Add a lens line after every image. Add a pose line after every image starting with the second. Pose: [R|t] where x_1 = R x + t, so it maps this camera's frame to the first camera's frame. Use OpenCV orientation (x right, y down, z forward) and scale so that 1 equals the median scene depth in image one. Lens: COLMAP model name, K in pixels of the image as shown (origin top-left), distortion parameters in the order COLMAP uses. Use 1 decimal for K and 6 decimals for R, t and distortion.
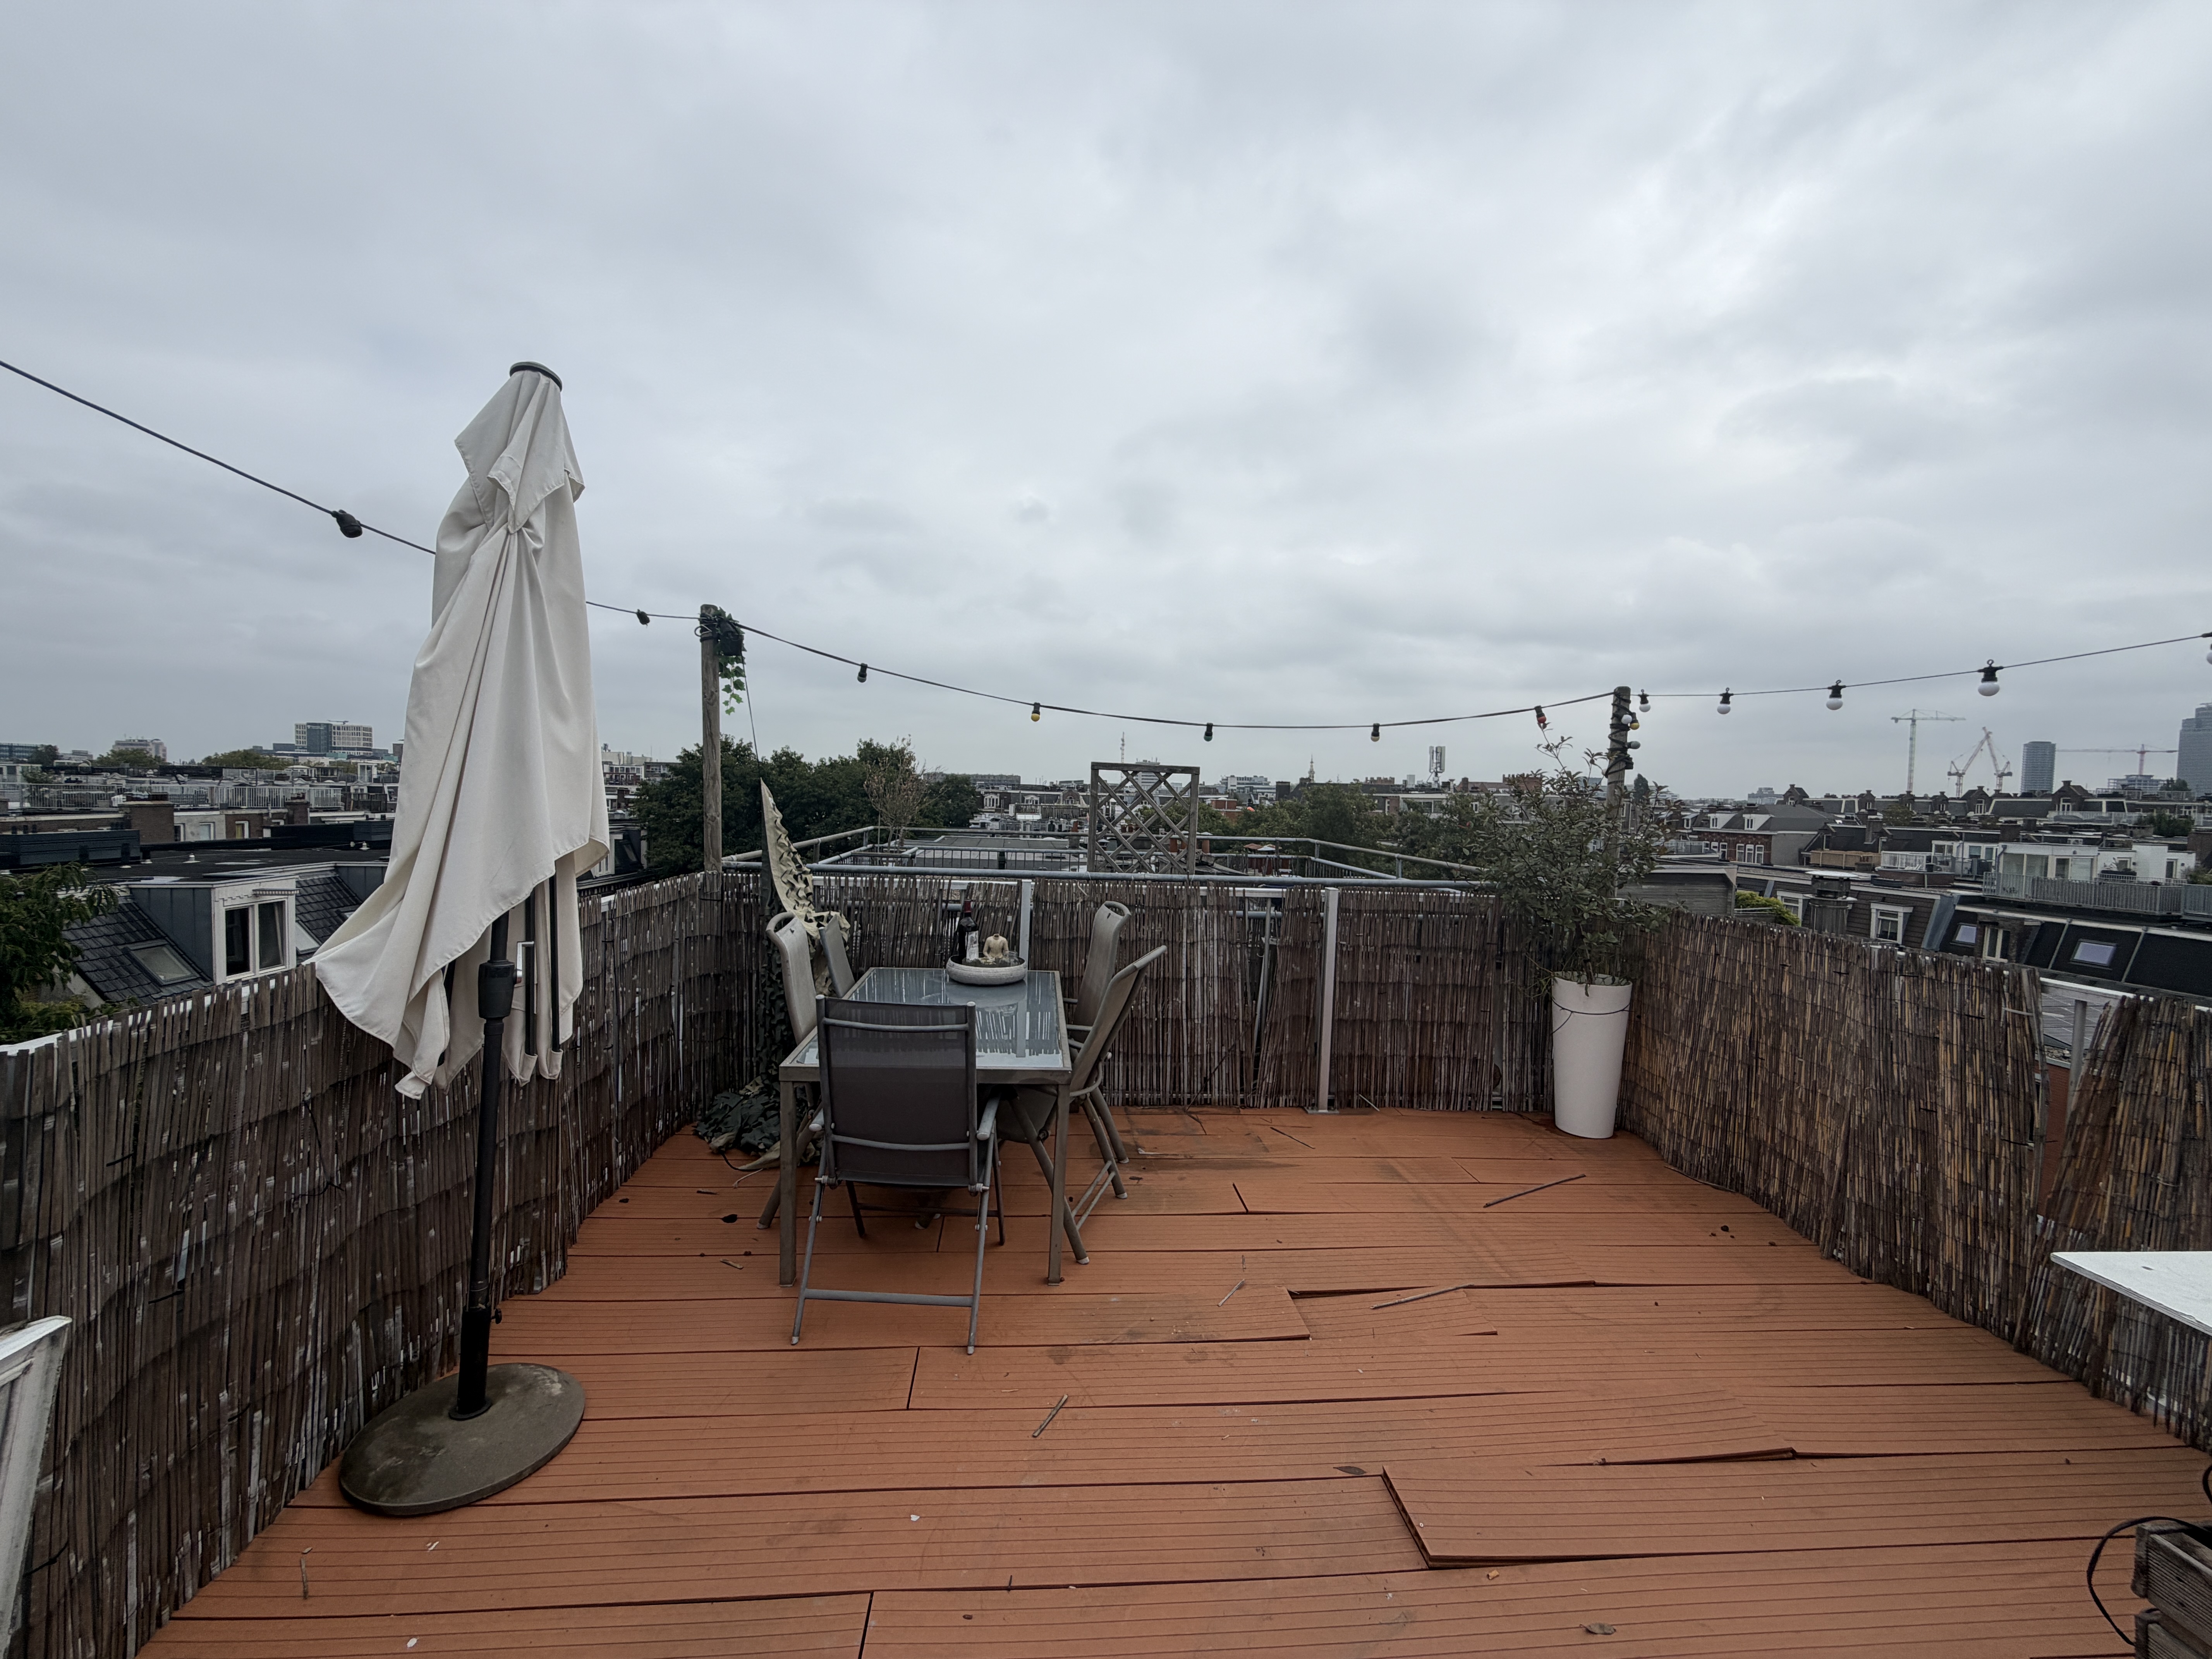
lens RADIAL K [[880.8, 0, 1103.1], [0, 880.8, 830.0], [0, 0, 1]] dist [0.000966, -0.000300]
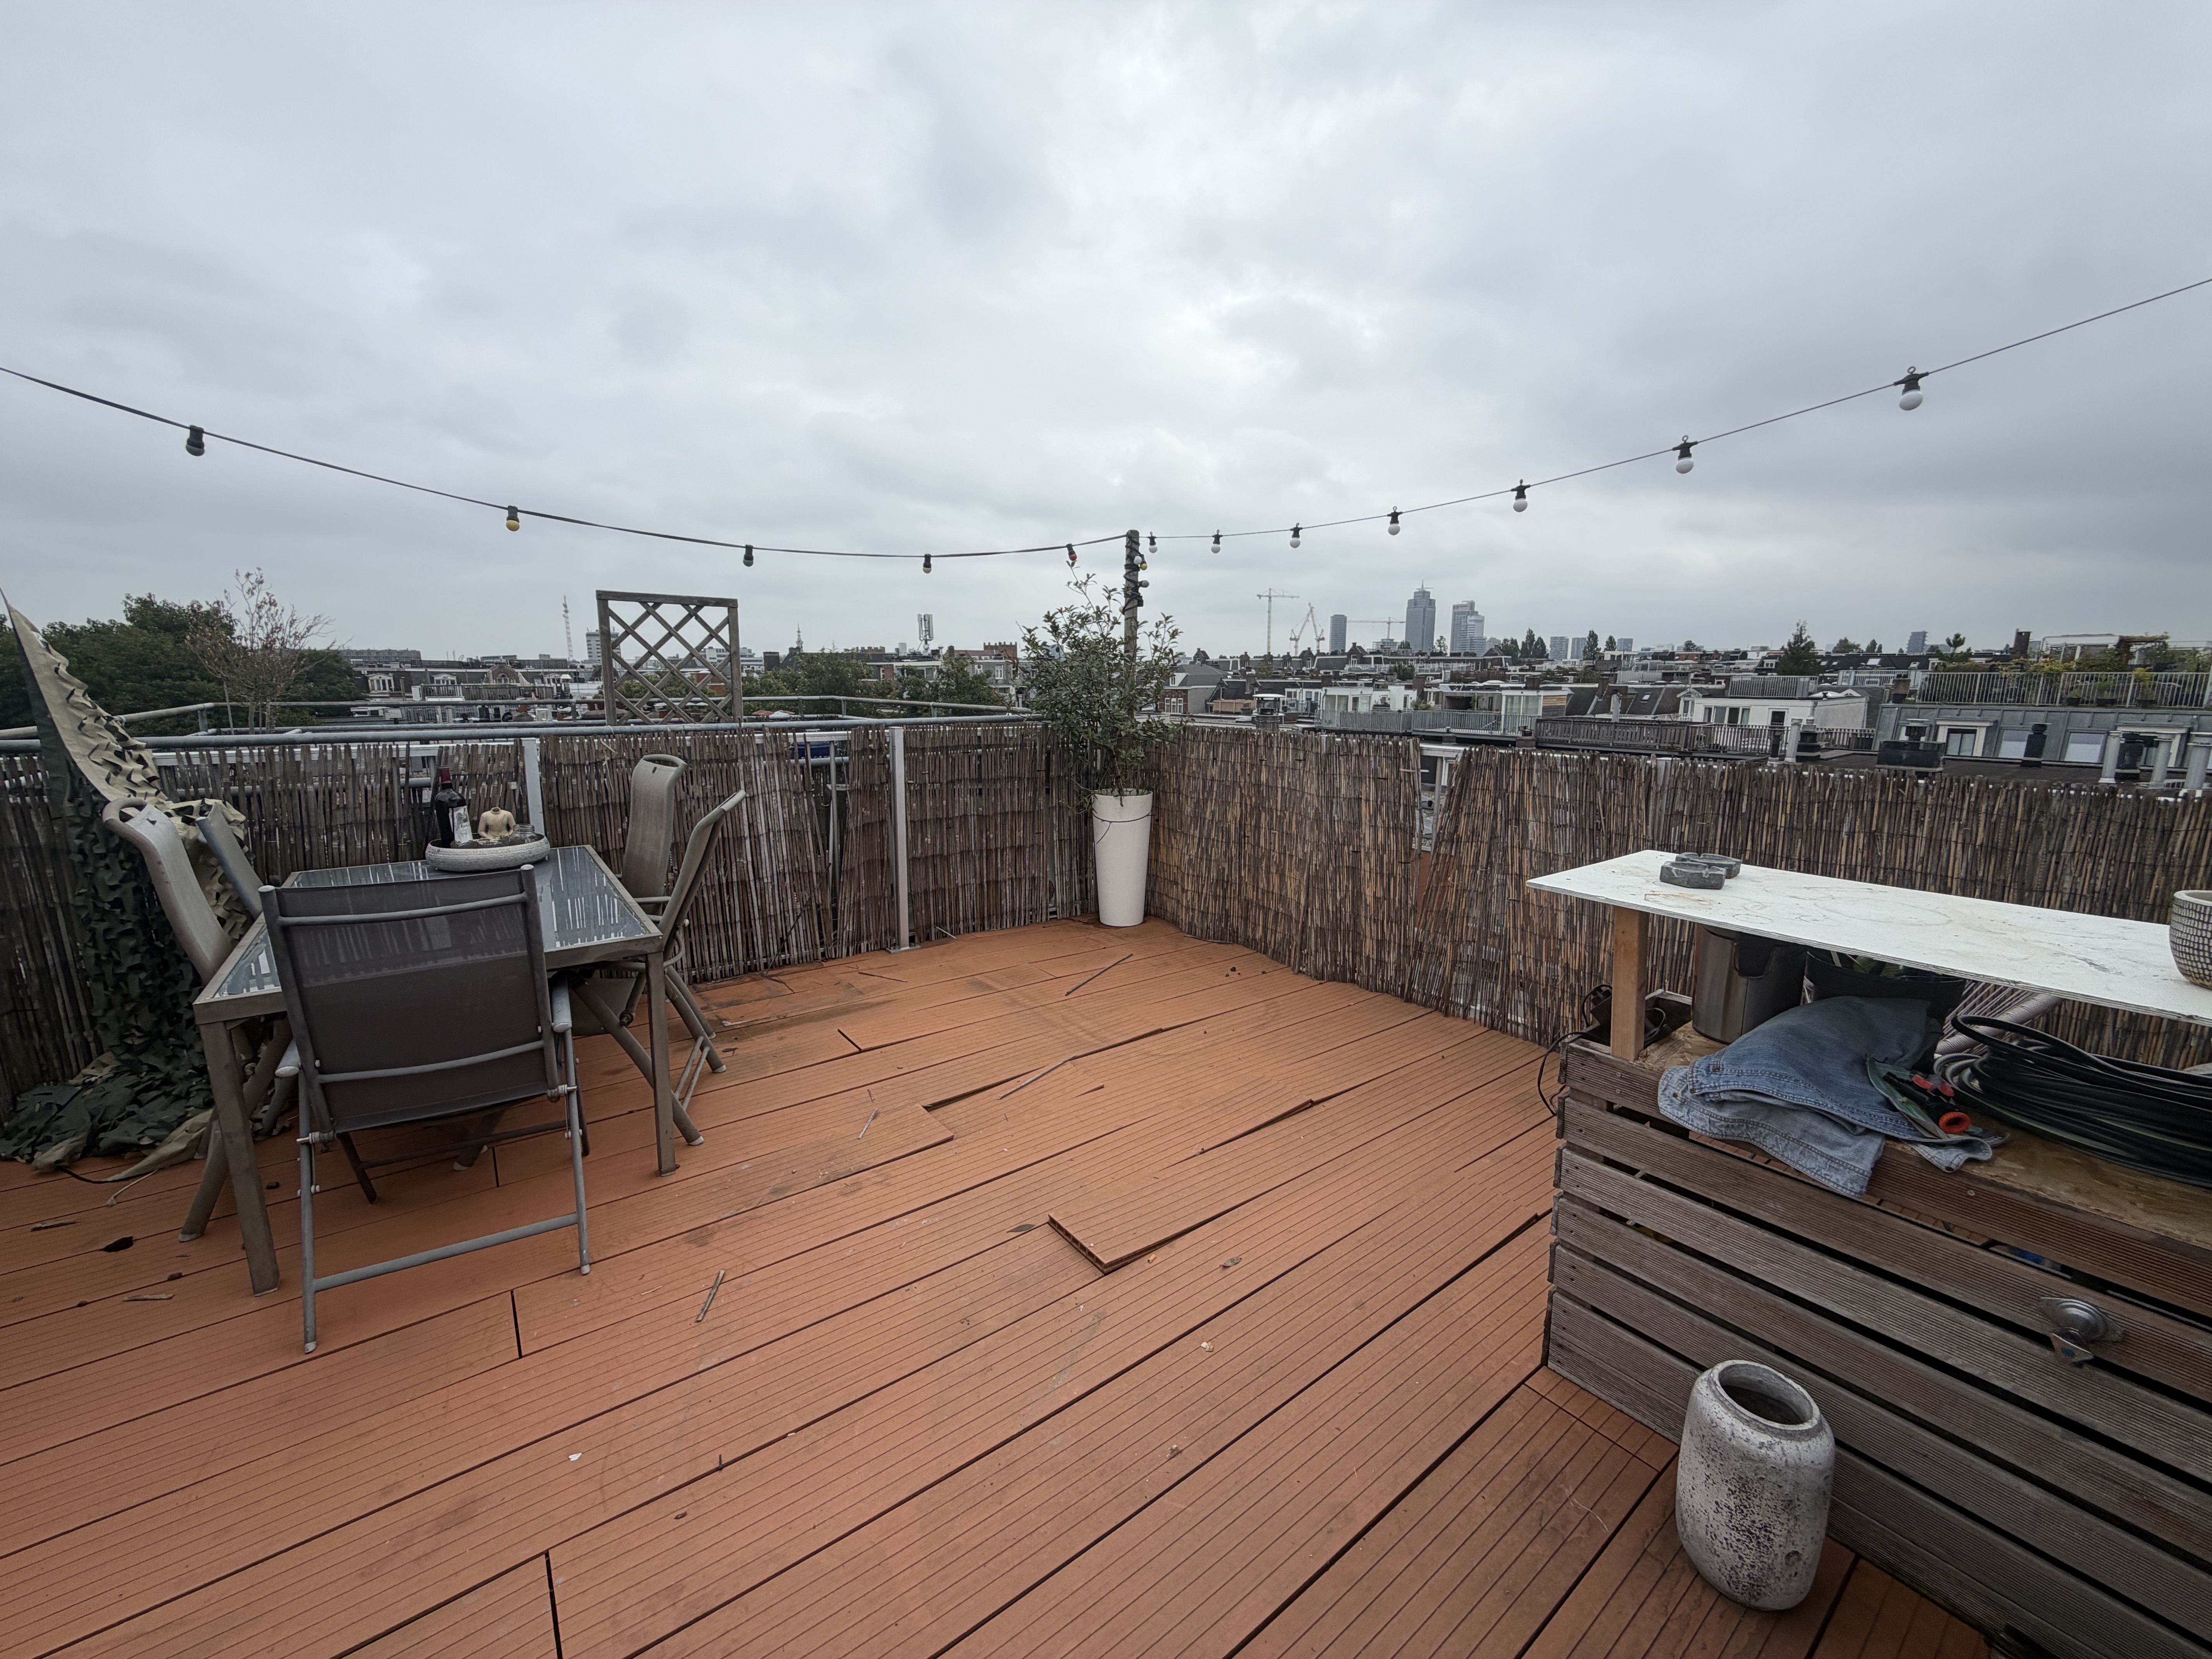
lens RADIAL K [[880.8, 0, 1101.1], [0, 880.8, 828.2], [0, 0, 1]] dist [0.000966, -0.000300]
pose [[0.848744, -0.119393, 0.515149, -0.082783], [0.045357, 0.987025, 0.154029, 0.046921], [-0.526855, -0.107366, 0.843147, 0.052712]]
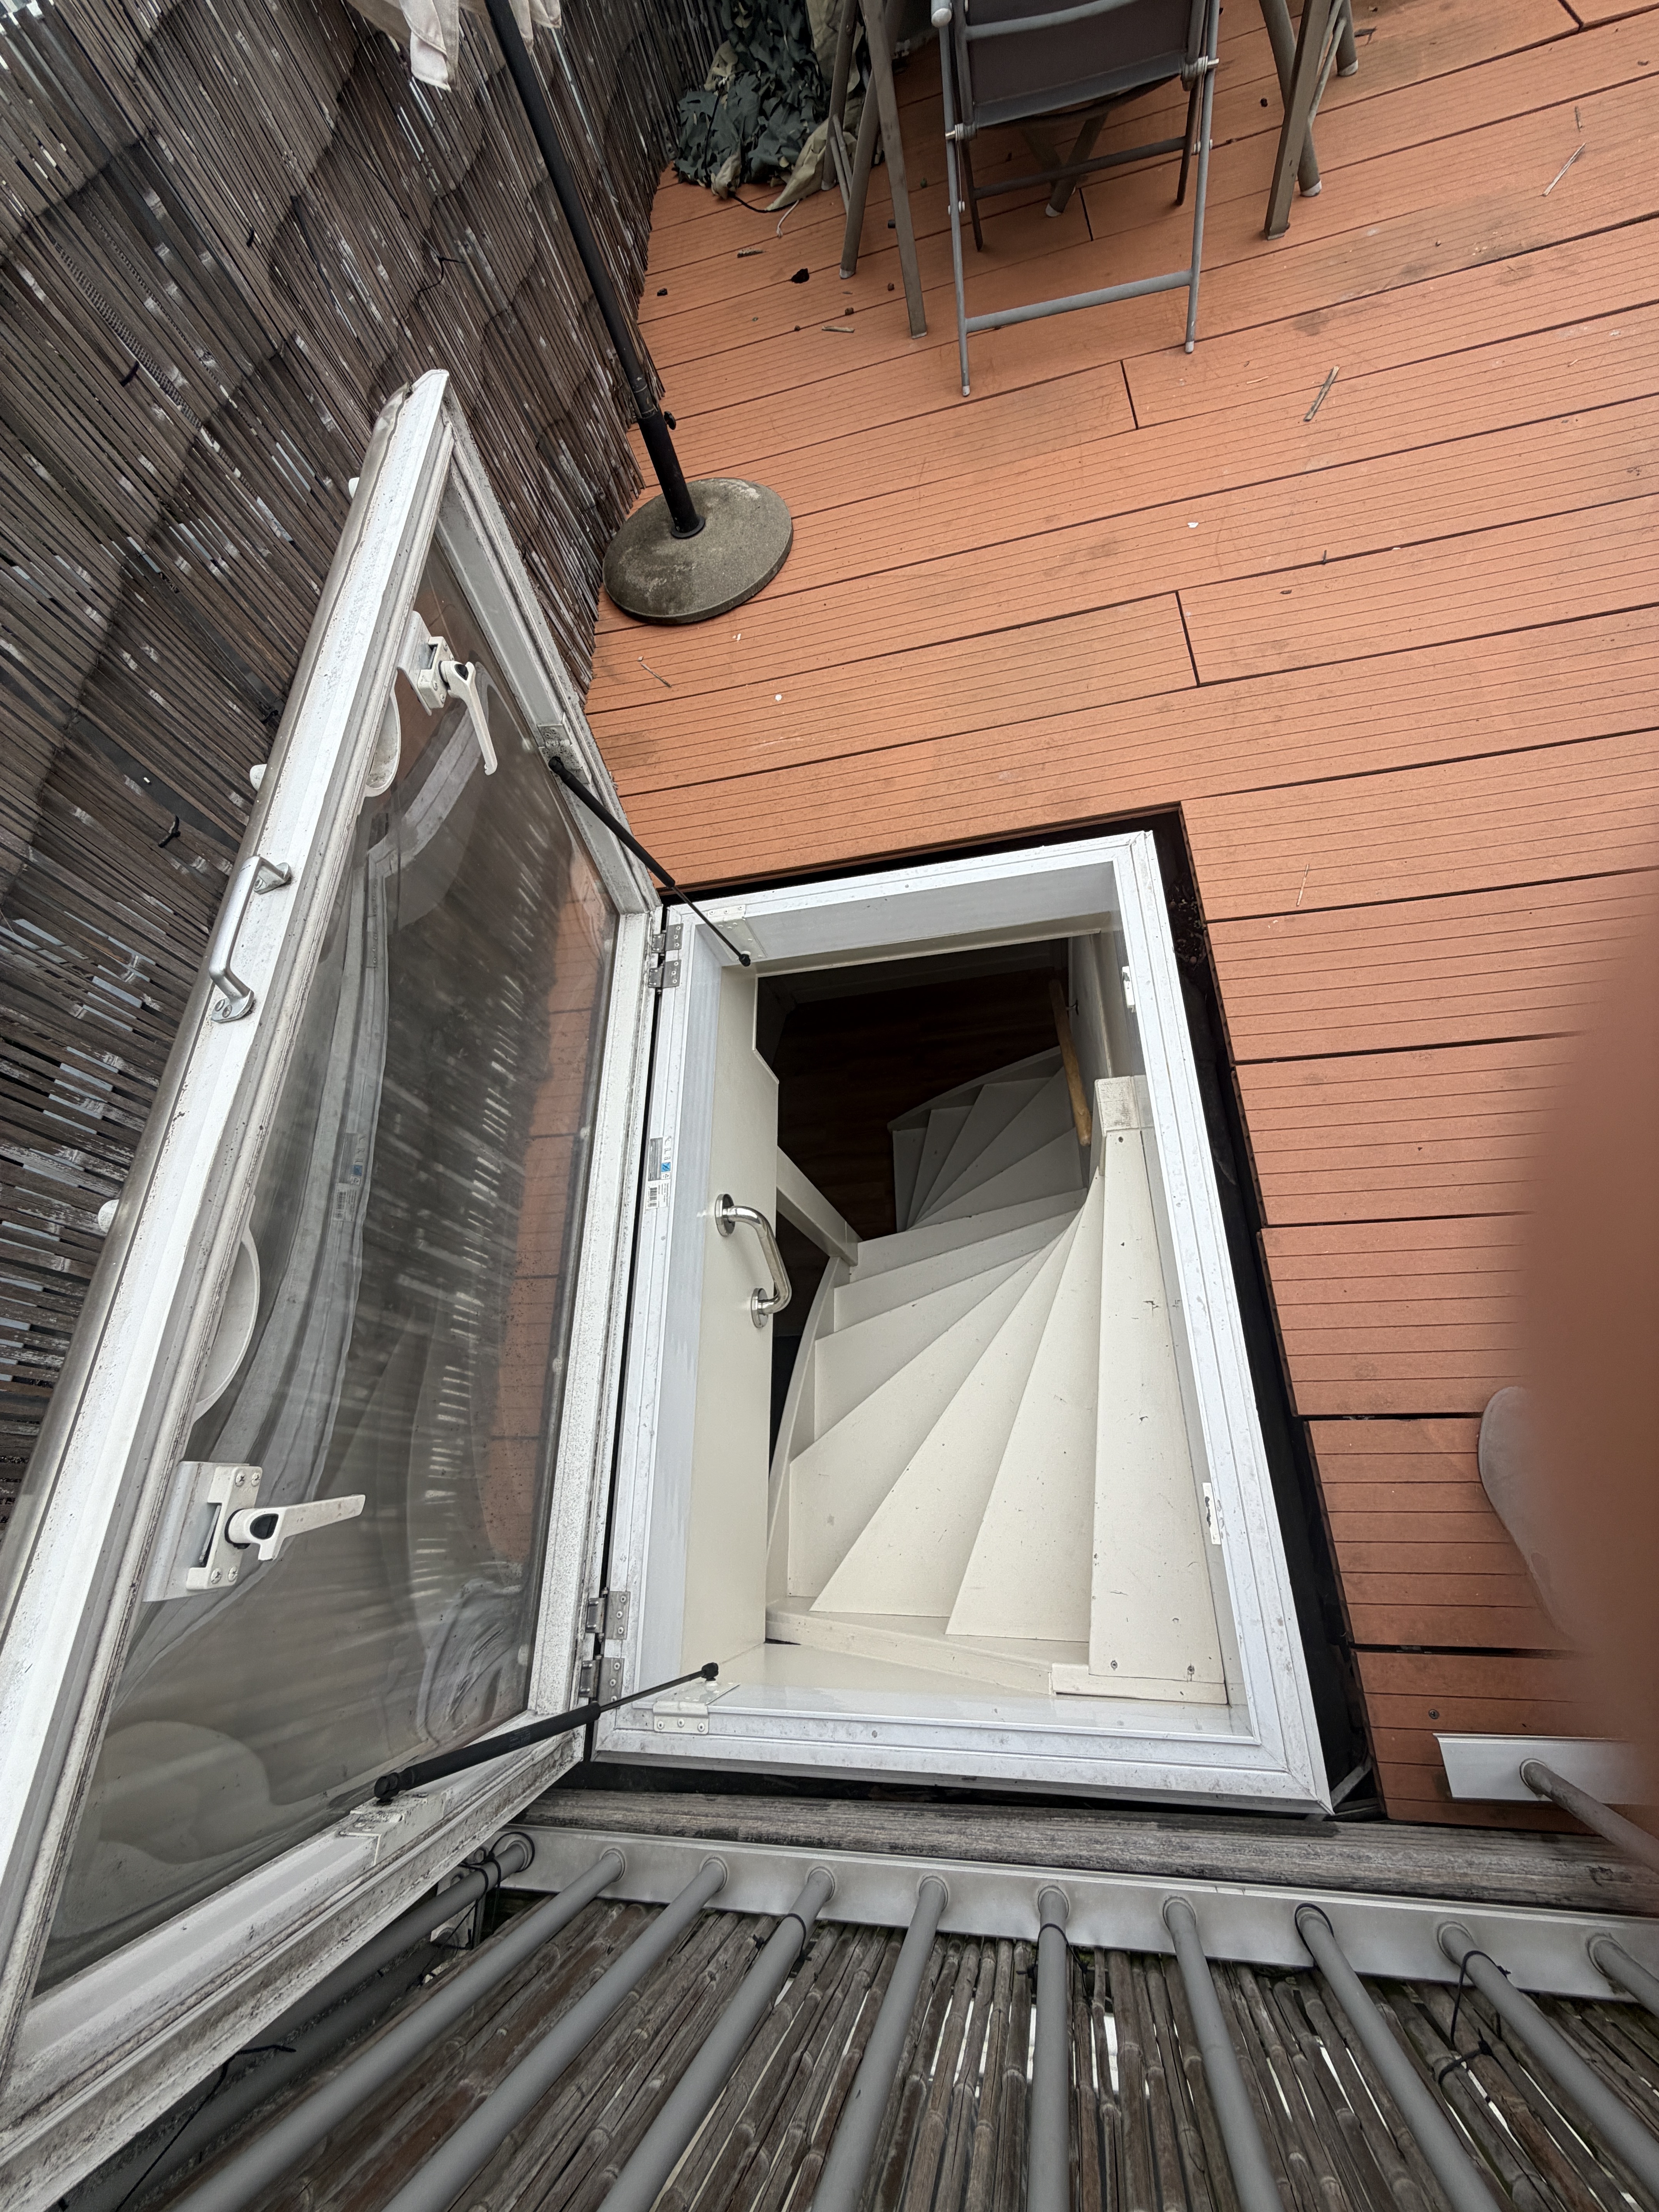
lens RADIAL K [[880.8, 0, 822.3], [0, 880.8, 1105.1], [0, 0, 1]] dist [0.000966, -0.000300]
pose [[0.960287, -0.036049, -0.276677, -0.195863], [0.266093, 0.416615, 0.869268, 0.067292], [0.083932, -0.908368, 0.409662, 0.015520]]
